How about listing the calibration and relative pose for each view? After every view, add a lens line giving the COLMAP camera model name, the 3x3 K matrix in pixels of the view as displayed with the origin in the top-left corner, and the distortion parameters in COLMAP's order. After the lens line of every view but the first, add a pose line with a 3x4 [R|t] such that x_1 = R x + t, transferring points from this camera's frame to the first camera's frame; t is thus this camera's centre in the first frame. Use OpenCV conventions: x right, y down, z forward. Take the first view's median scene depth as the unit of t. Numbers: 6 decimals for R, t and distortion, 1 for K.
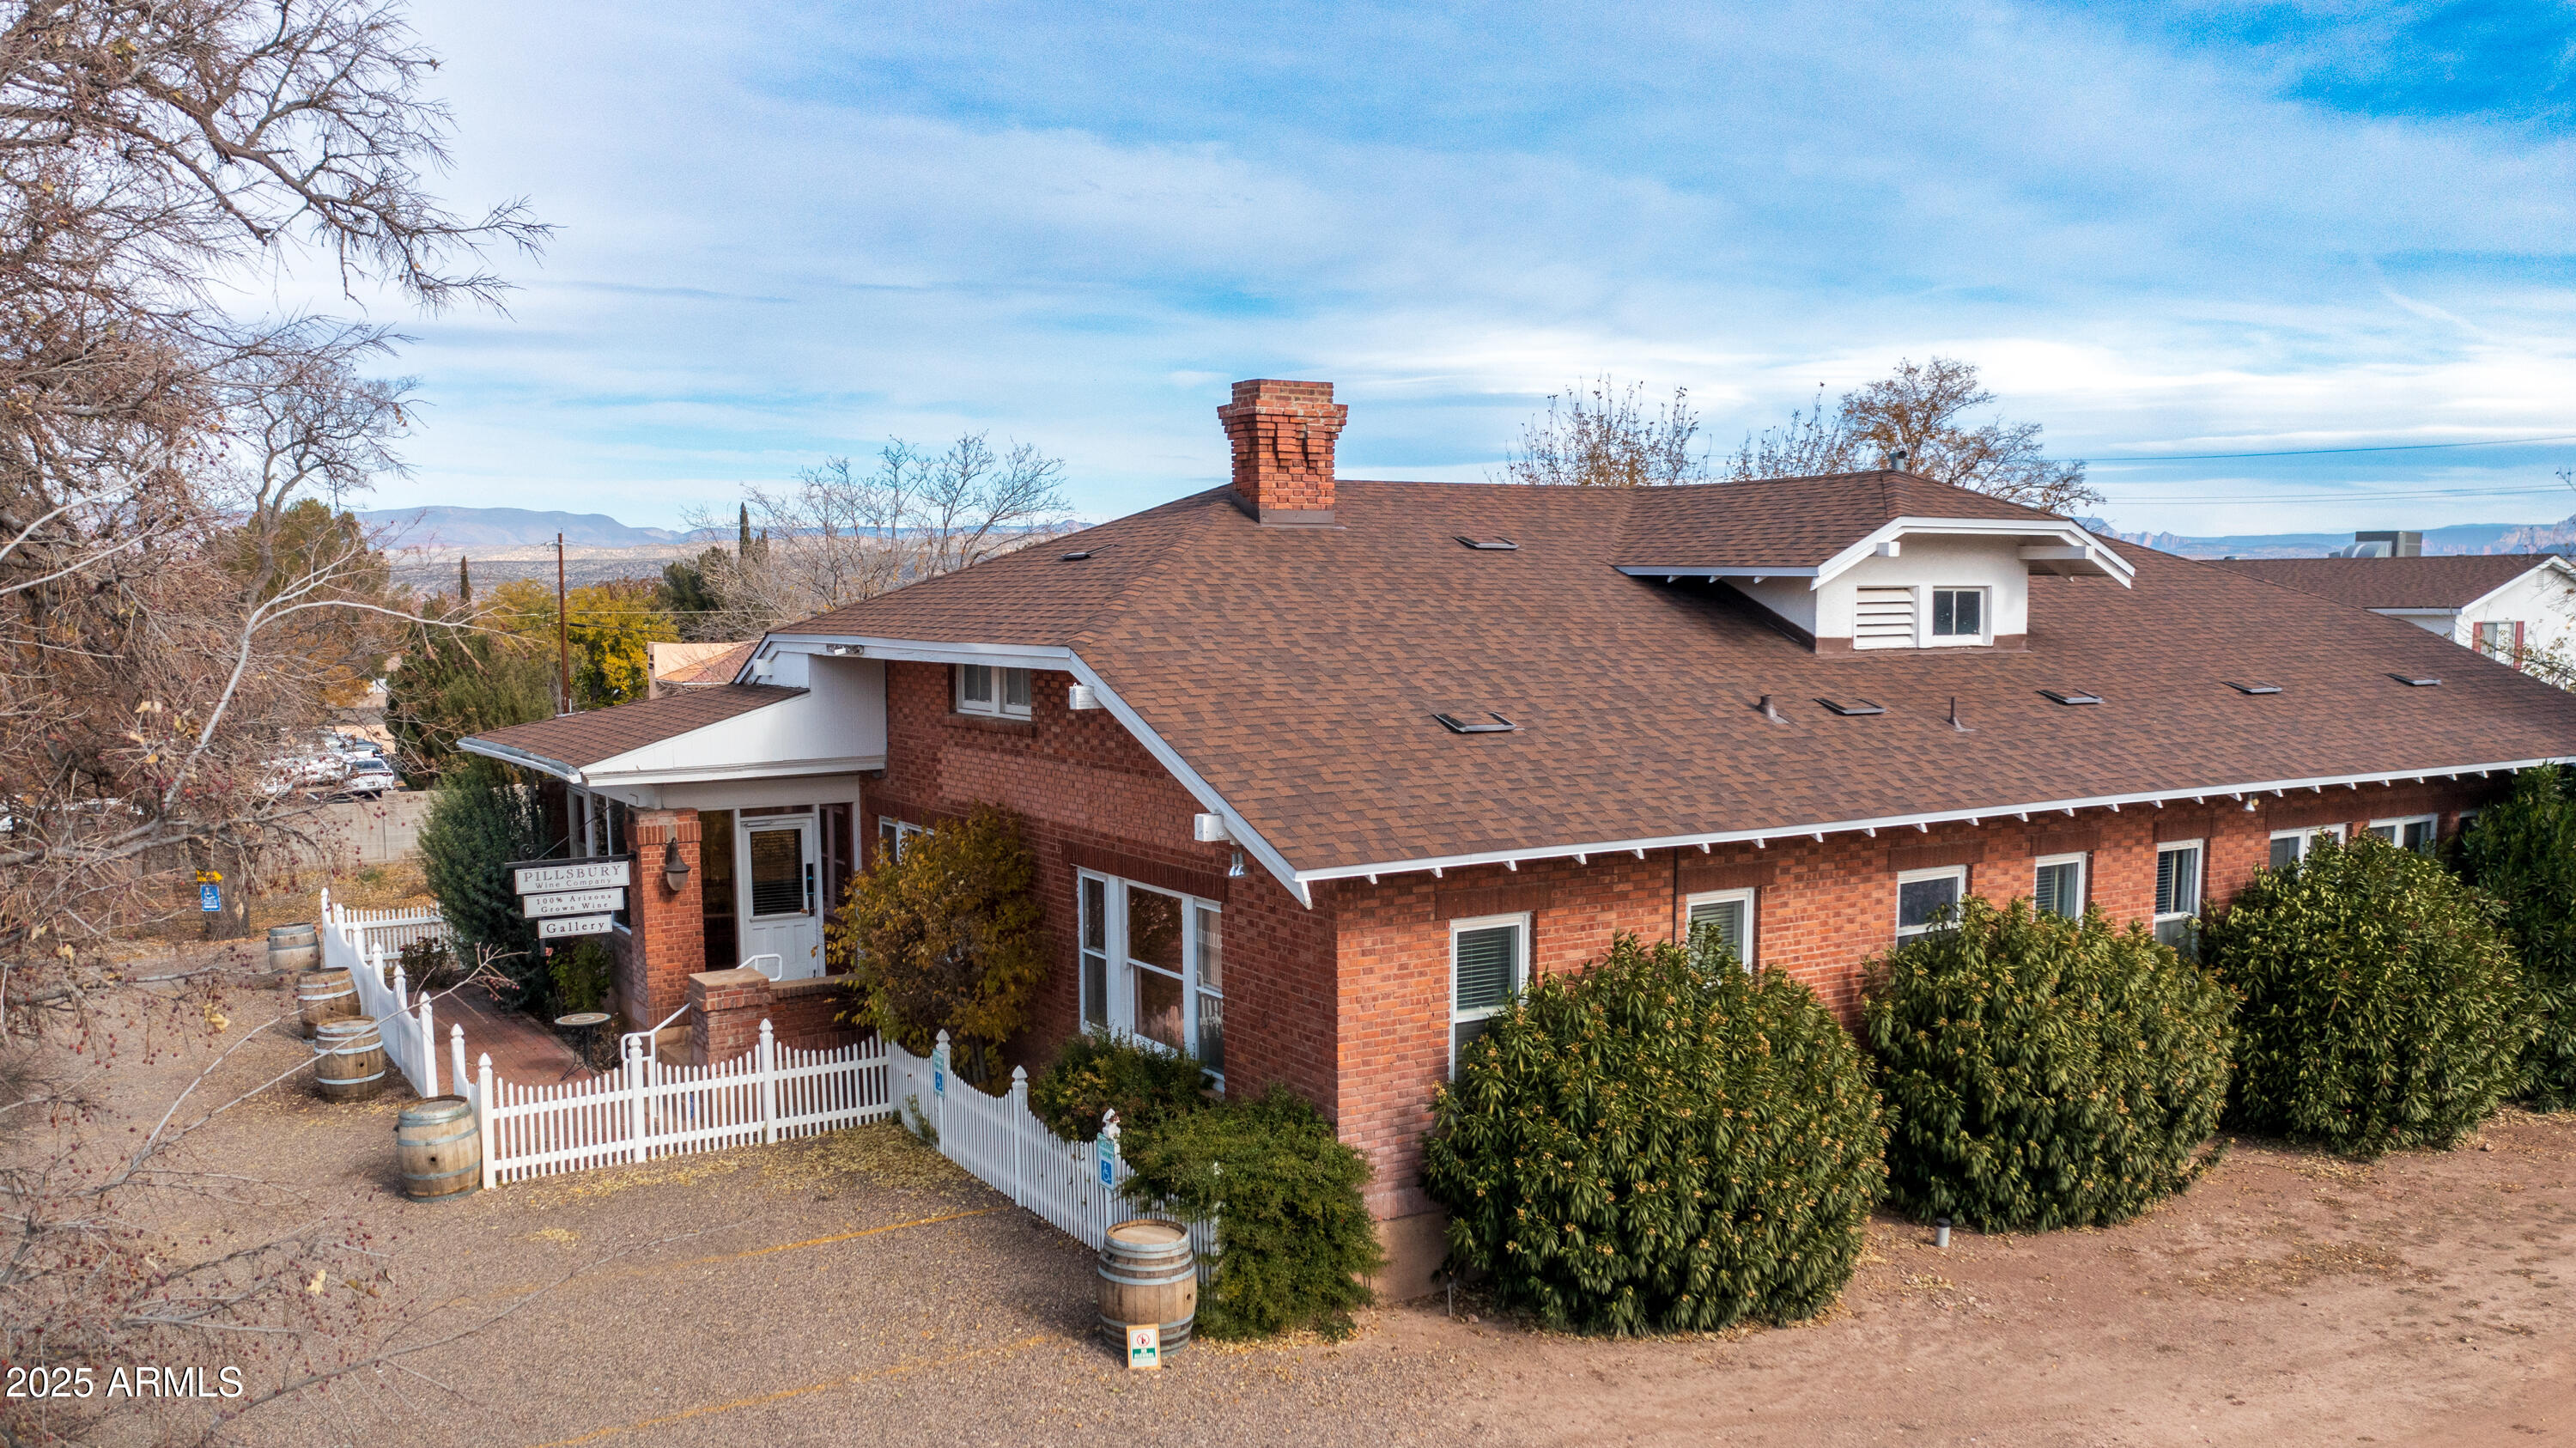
lens RADIAL K [[2039.3, 0, 1330.3], [0, 2039.3, 854.2], [0, 0, 1]] dist [-0.023822, -0.001121]
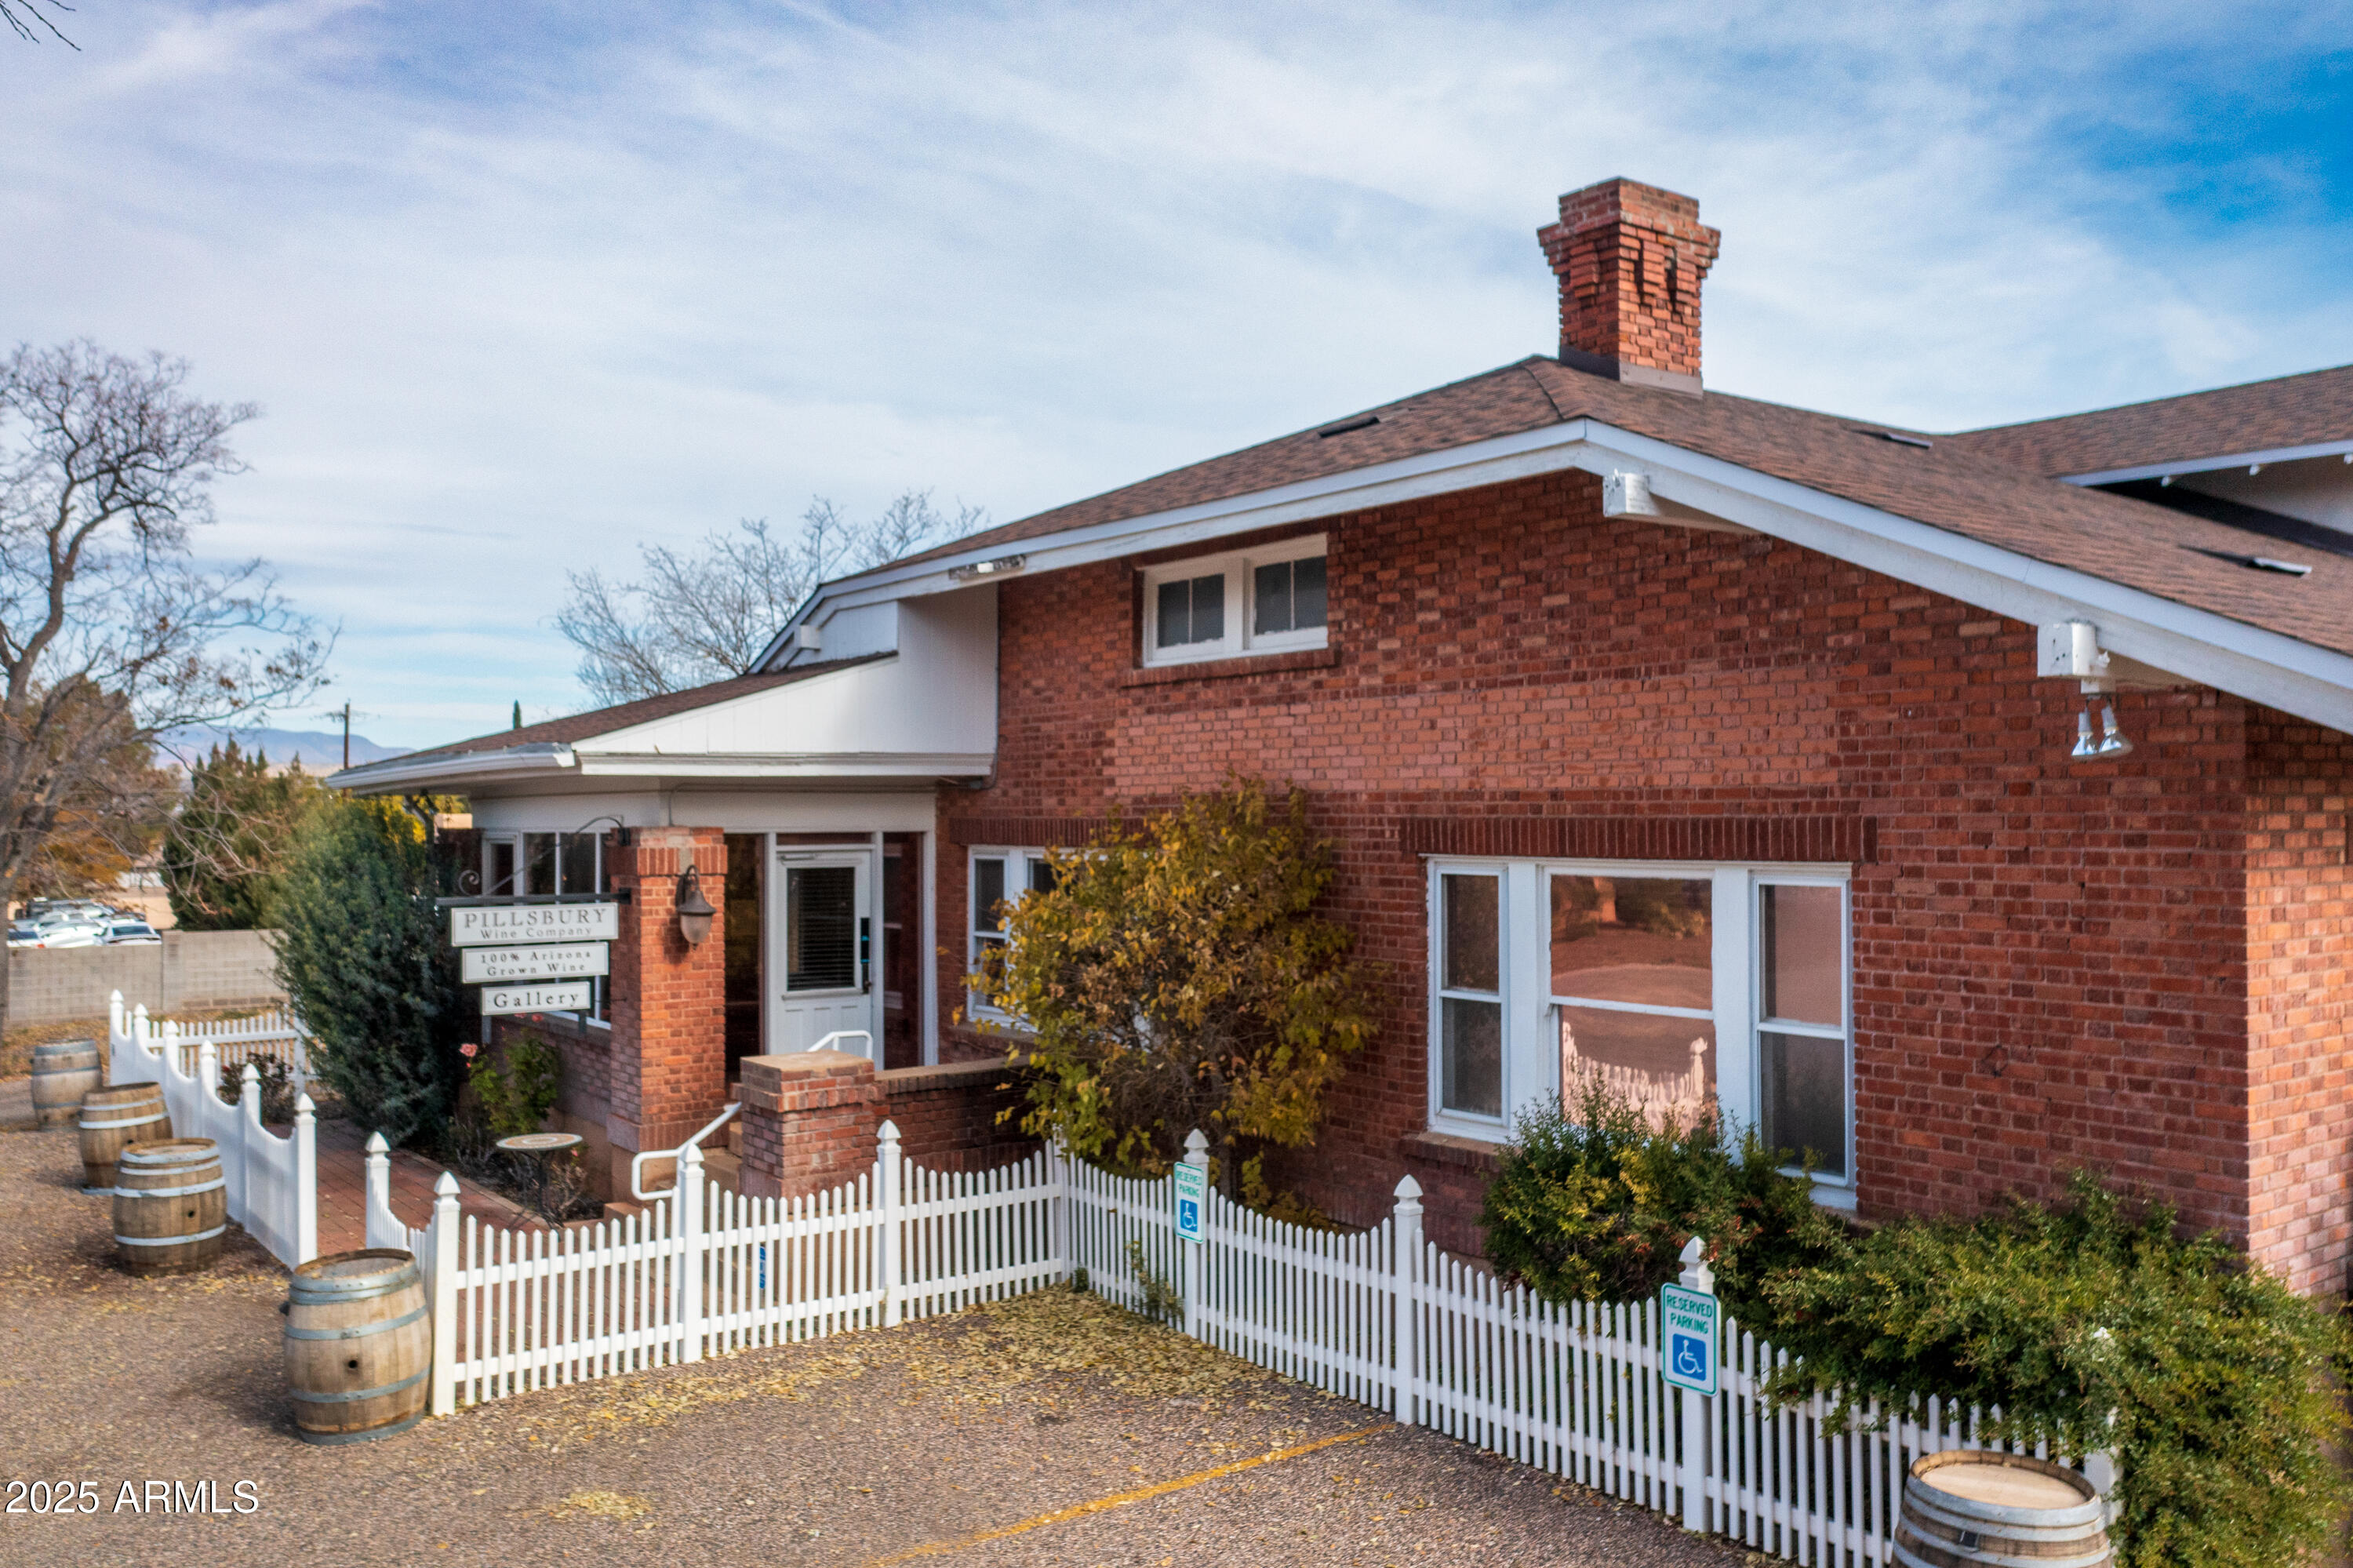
lens RADIAL K [[1886.2, 0, 1202.1], [0, 1886.2, 789.5], [0, 0, 1]] dist [-0.023895, 0.004586]
pose [[0.996435, 0.002503, 0.084325, -0.226596], [0.009329, 0.990160, -0.139625, 0.060873], [-0.083845, 0.139914, 0.986607, 0.402602]]
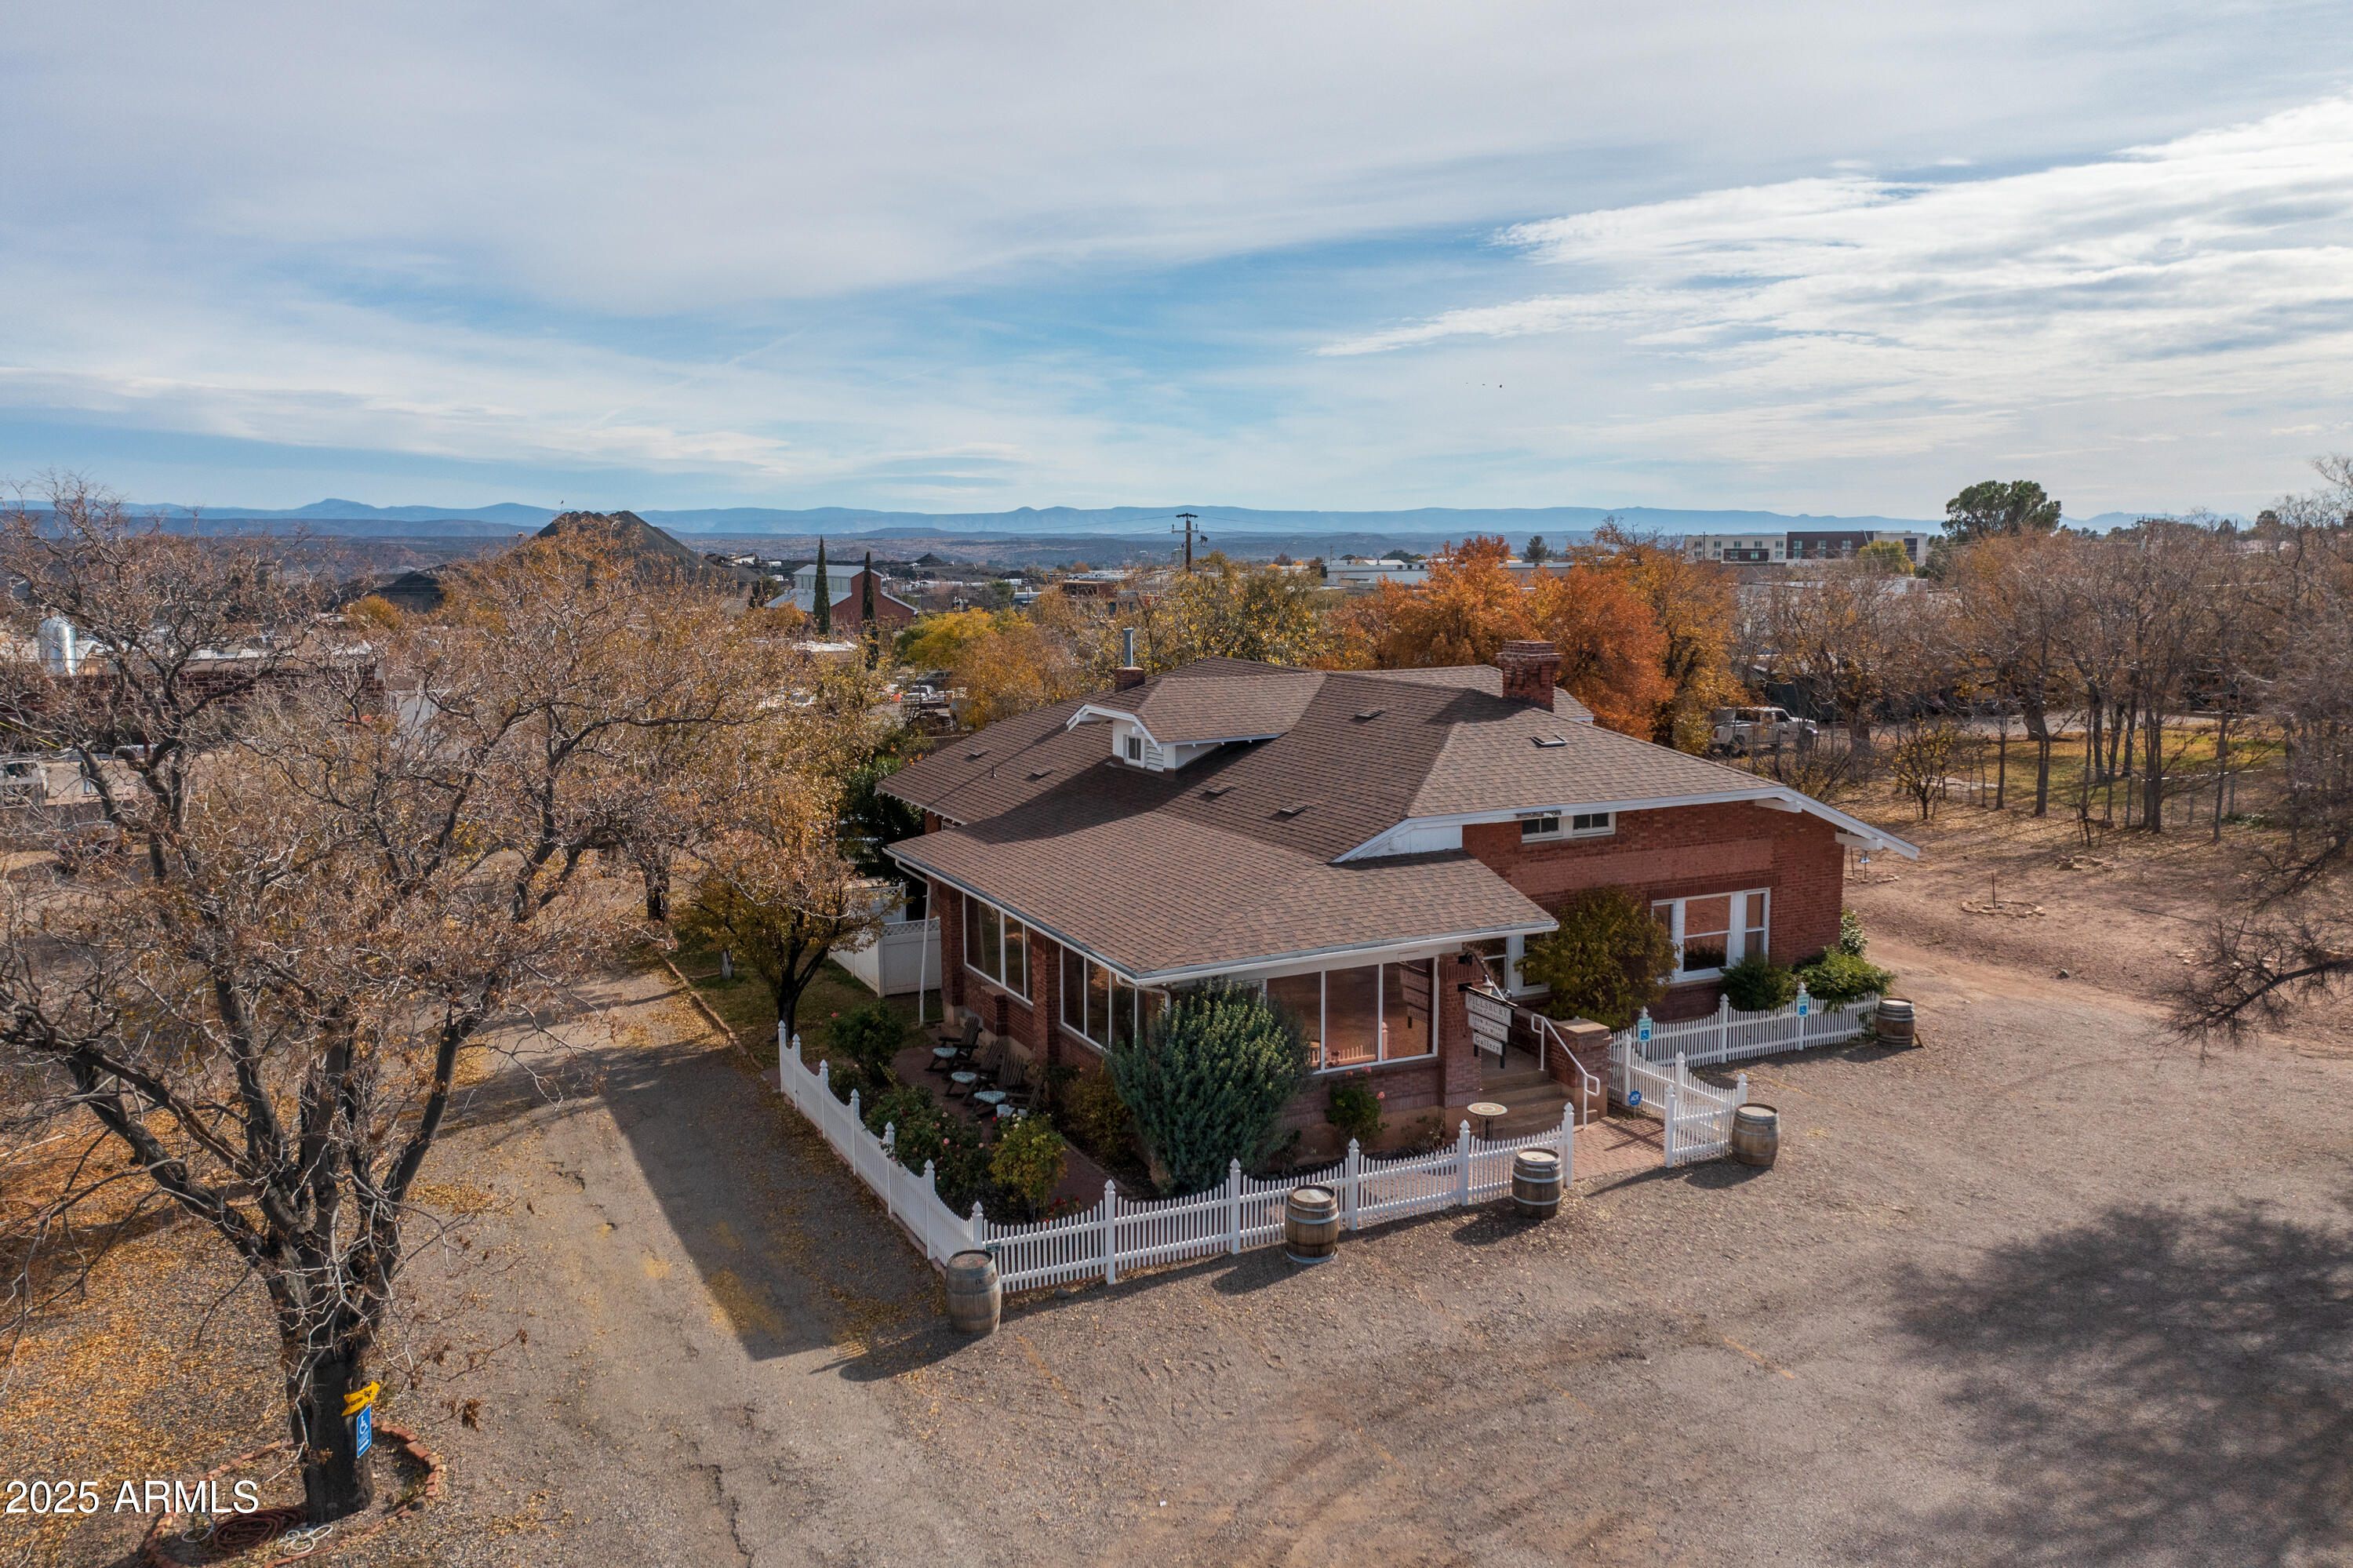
lens RADIAL K [[1822.7, 0, 1176.5], [0, 1822.7, 784.0], [0, 0, 1]] dist [-0.041908, 0.001107]
pose [[0.123142, -0.124106, 0.984598, -1.747372], [0.136089, 0.984888, 0.107122, -0.328405], [-0.983014, 0.120801, 0.138171, 1.112753]]
